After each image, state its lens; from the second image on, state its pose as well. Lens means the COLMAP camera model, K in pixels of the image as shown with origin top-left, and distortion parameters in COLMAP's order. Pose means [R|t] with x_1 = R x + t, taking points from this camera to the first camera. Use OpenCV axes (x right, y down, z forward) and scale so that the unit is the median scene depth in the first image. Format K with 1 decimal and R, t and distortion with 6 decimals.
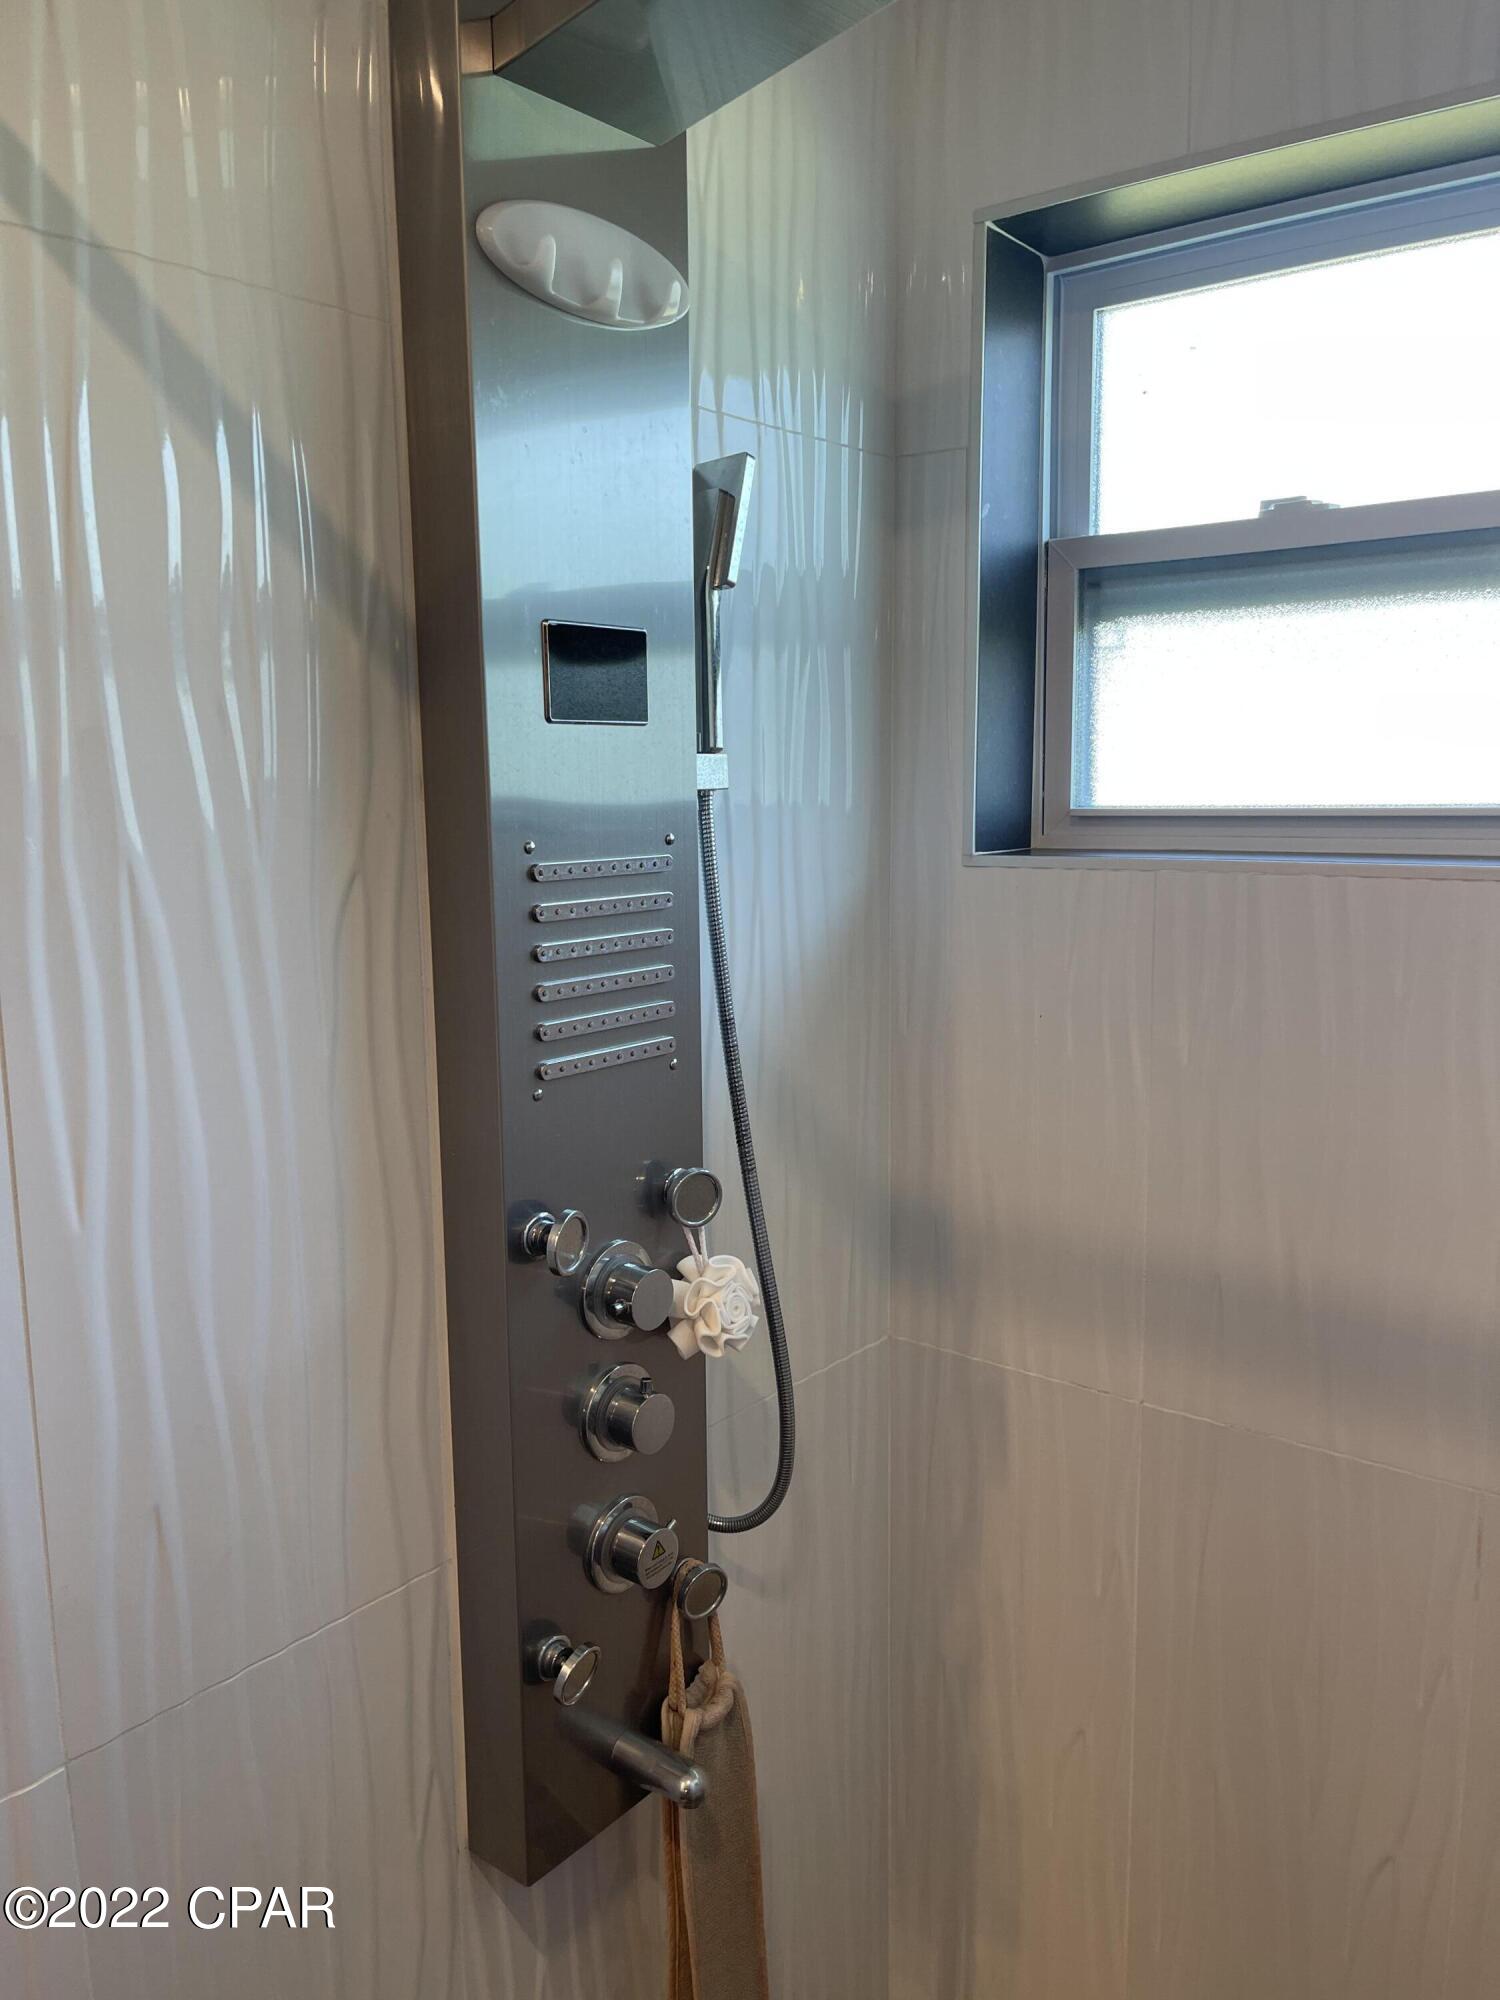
lens RADIAL K [[1528.3, 0, 751.2], [0, 1528.3, 1027.4], [0, 0, 1]] dist [0.065227, -0.077111]
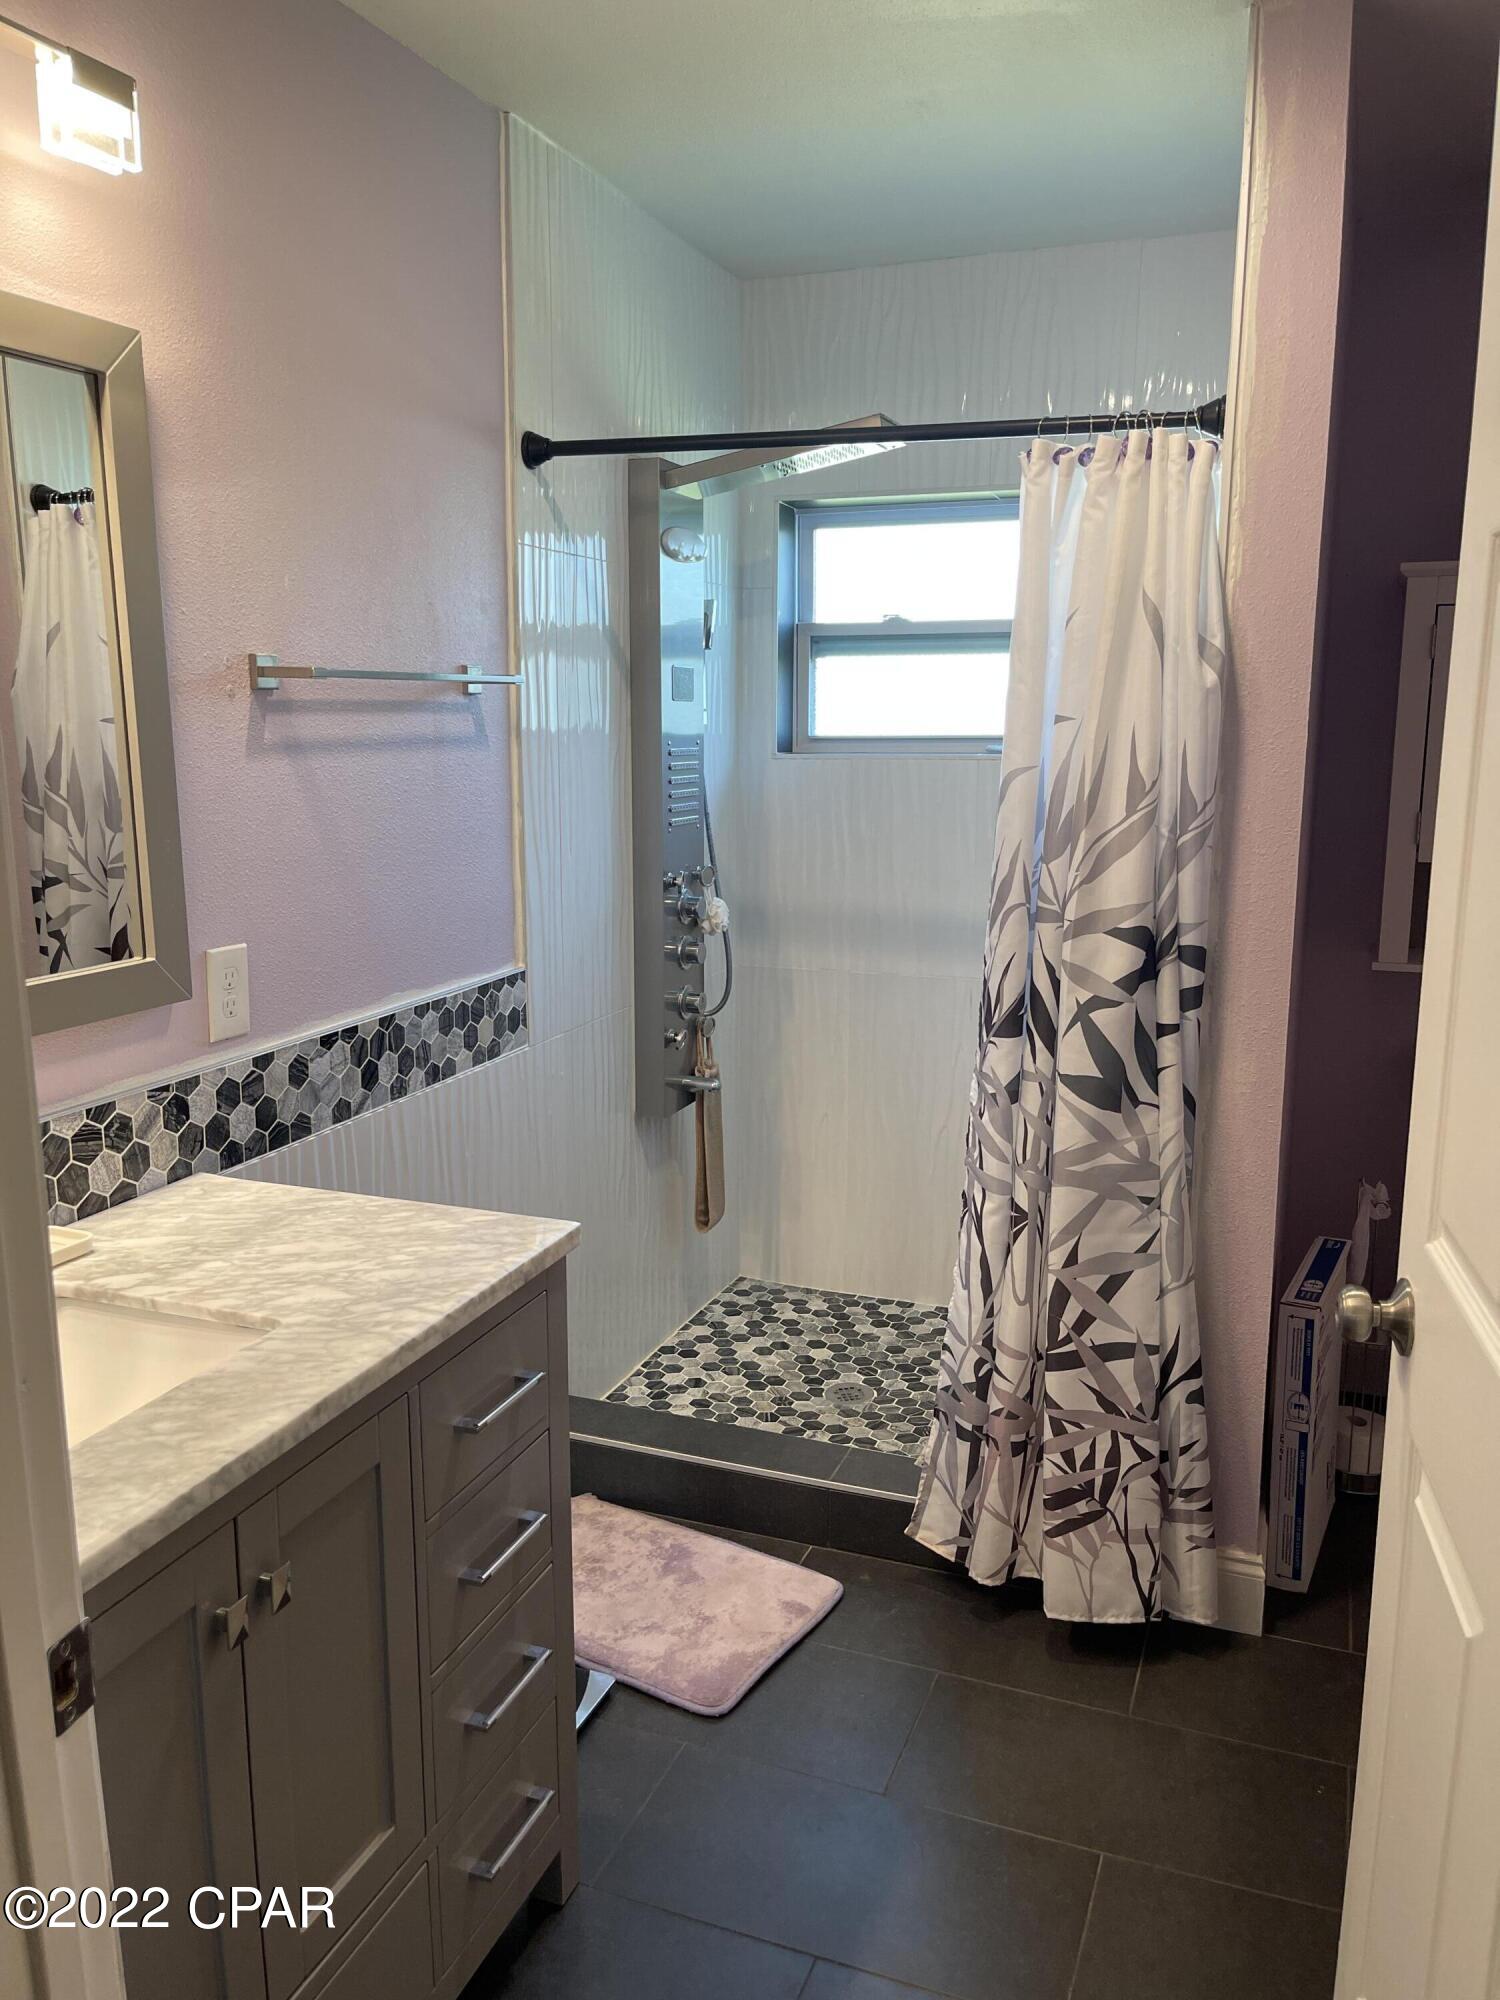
lens RADIAL K [[1528.3, 0, 739.0], [0, 1528.3, 996.5], [0, 0, 1]] dist [0.065227, -0.077111]
pose [[0.951310, -0.042371, 0.305309, -0.665292], [0.038465, 0.999083, 0.018801, 0.224175], [-0.305825, -0.006142, 0.952068, -1.289786]]
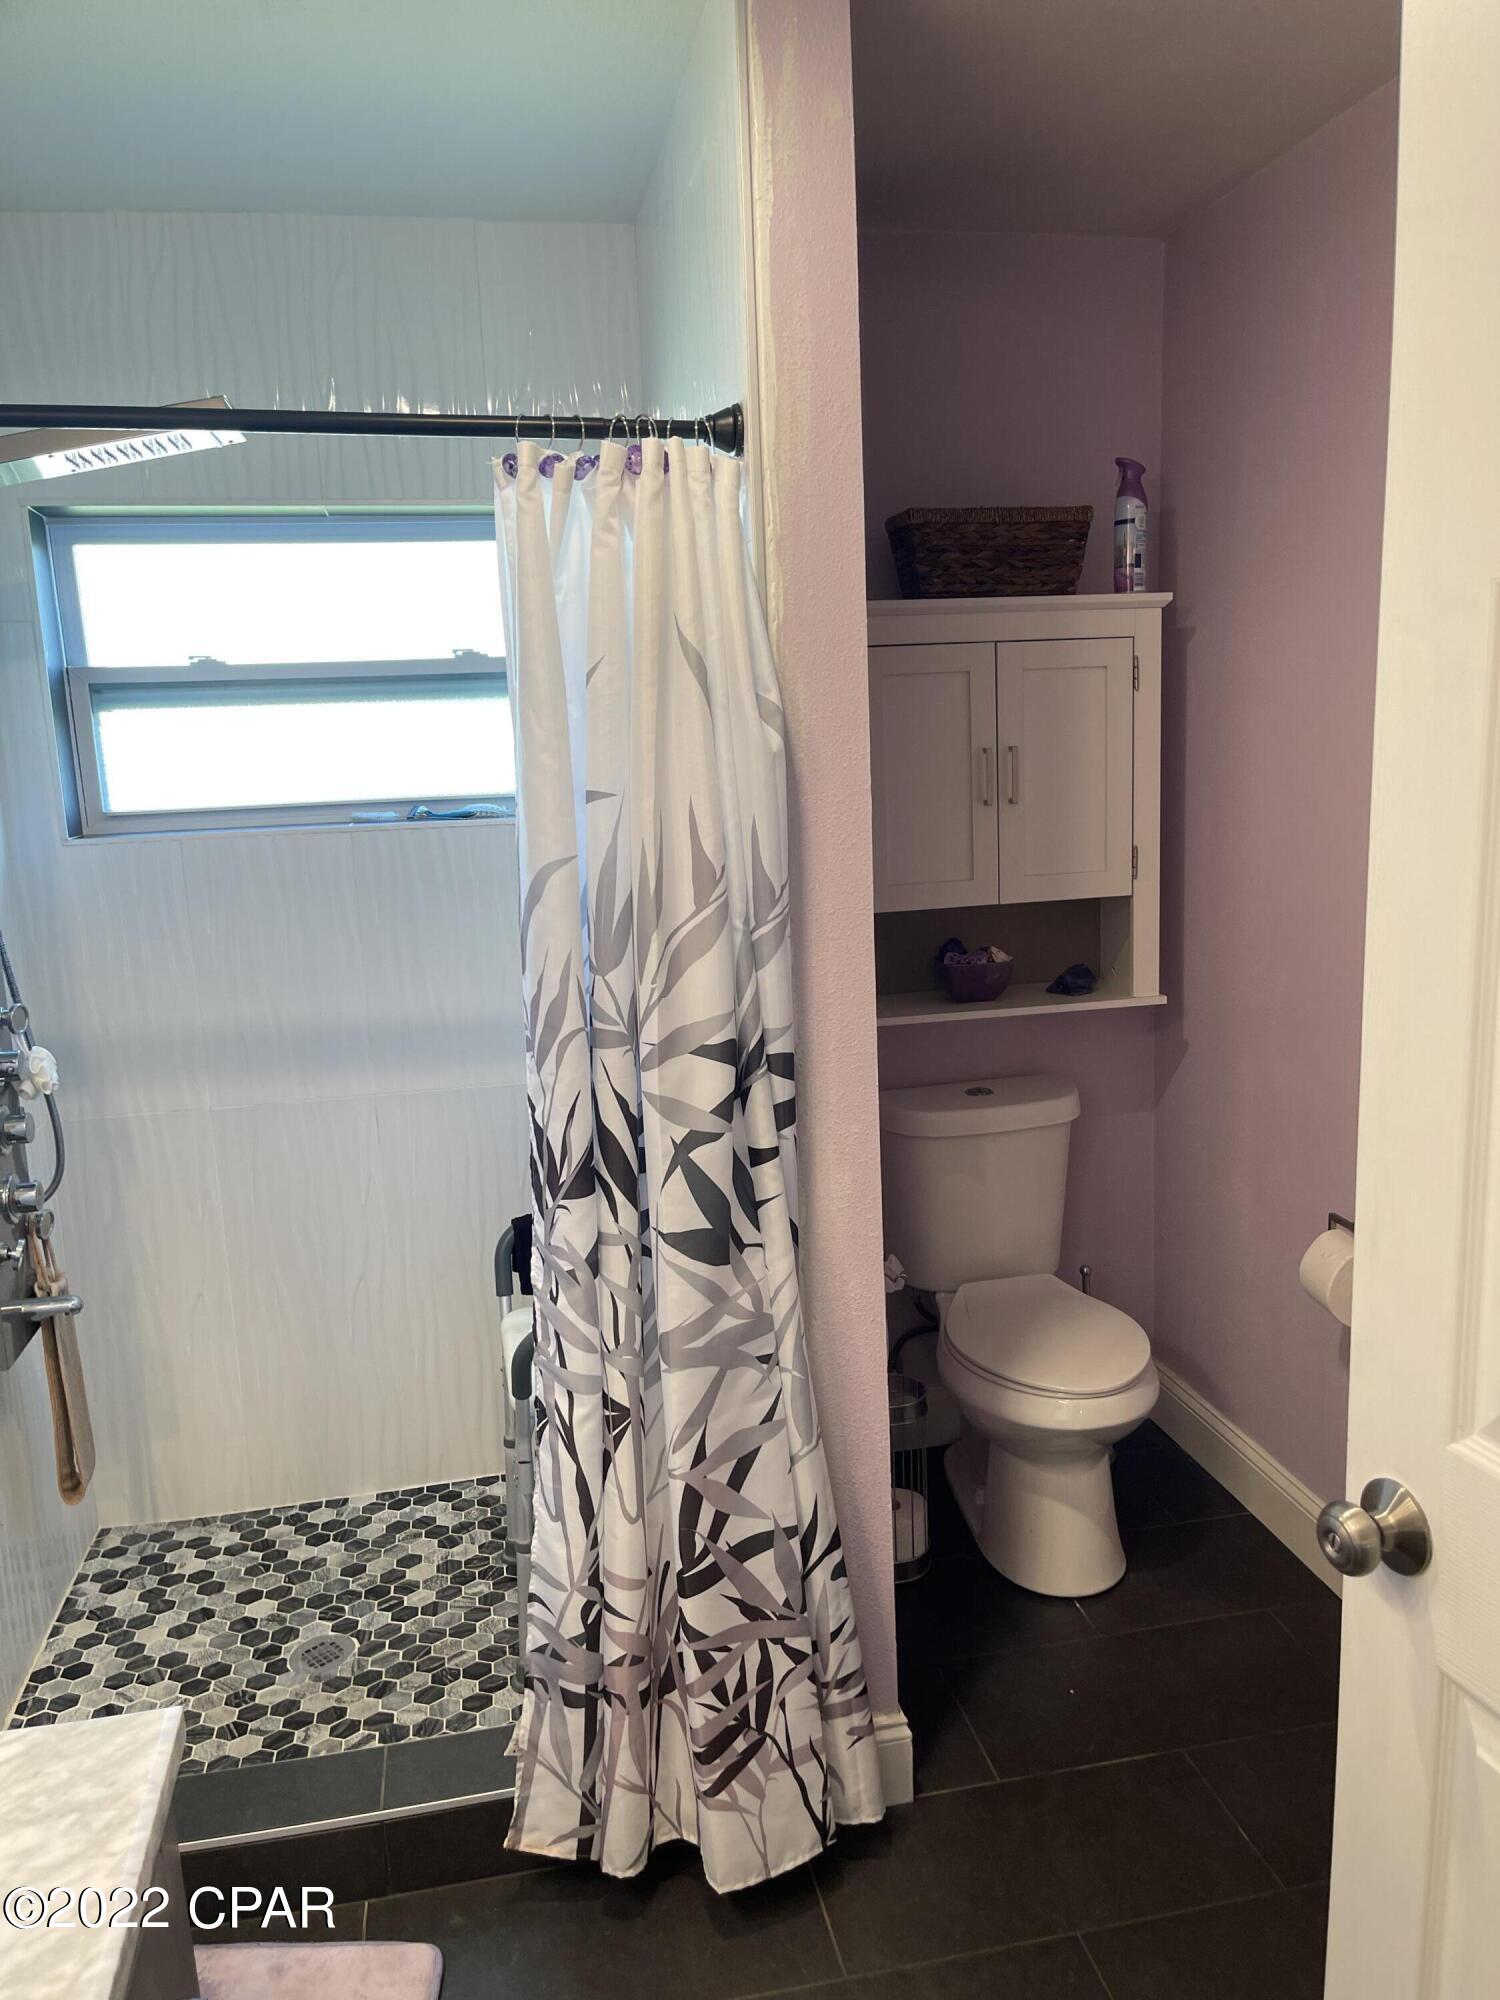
lens RADIAL K [[1528.3, 0, 756.9], [0, 1528.3, 1013.5], [0, 0, 1]] dist [0.065227, -0.077111]
pose [[0.636472, -0.155608, 0.755440, -0.750108], [0.158221, 0.984949, 0.069579, 0.093750], [-0.754897, 0.075242, 0.651513, -0.800579]]
